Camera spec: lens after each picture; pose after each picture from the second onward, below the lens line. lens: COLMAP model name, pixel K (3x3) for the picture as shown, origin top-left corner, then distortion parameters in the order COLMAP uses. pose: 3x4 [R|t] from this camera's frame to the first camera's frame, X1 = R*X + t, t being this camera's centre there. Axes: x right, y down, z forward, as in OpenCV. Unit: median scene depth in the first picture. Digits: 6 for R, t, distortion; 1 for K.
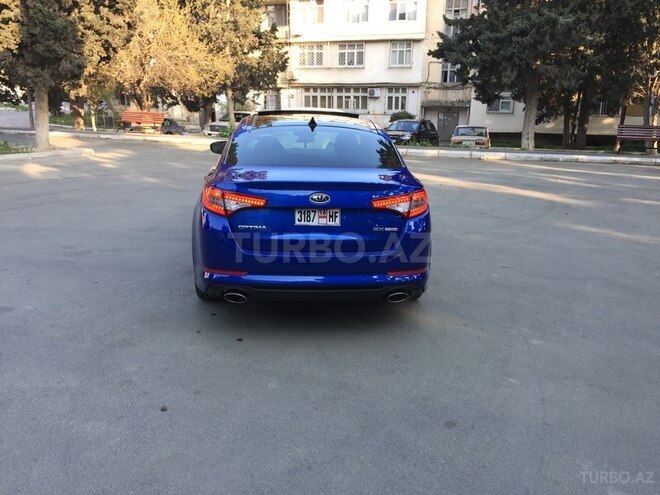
lens RADIAL K [[562.8, 0, 334.4], [0, 562.8, 248.6], [0, 0, 1]] dist [0.085184, -0.111406]
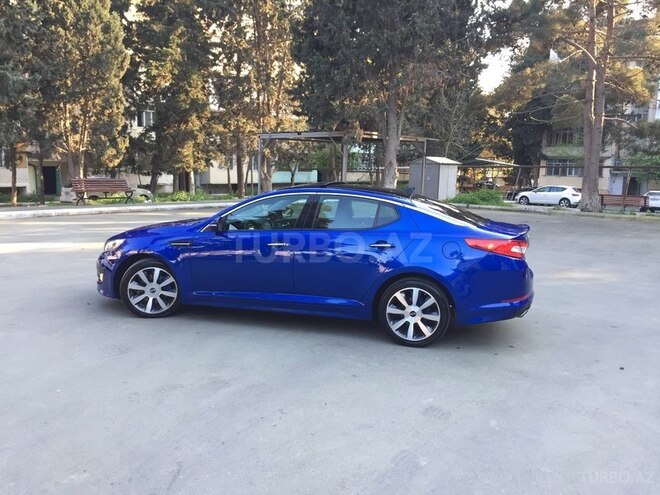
lens RADIAL K [[560.6, 0, 330.0], [0, 560.6, 247.5], [0, 0, 1]] dist [0.083860, -0.108065]
pose [[0.351026, -0.144502, 0.925148, -0.164358], [0.217610, 0.973559, 0.069496, -0.028310], [-0.910728, 0.176927, 0.373190, 0.087037]]
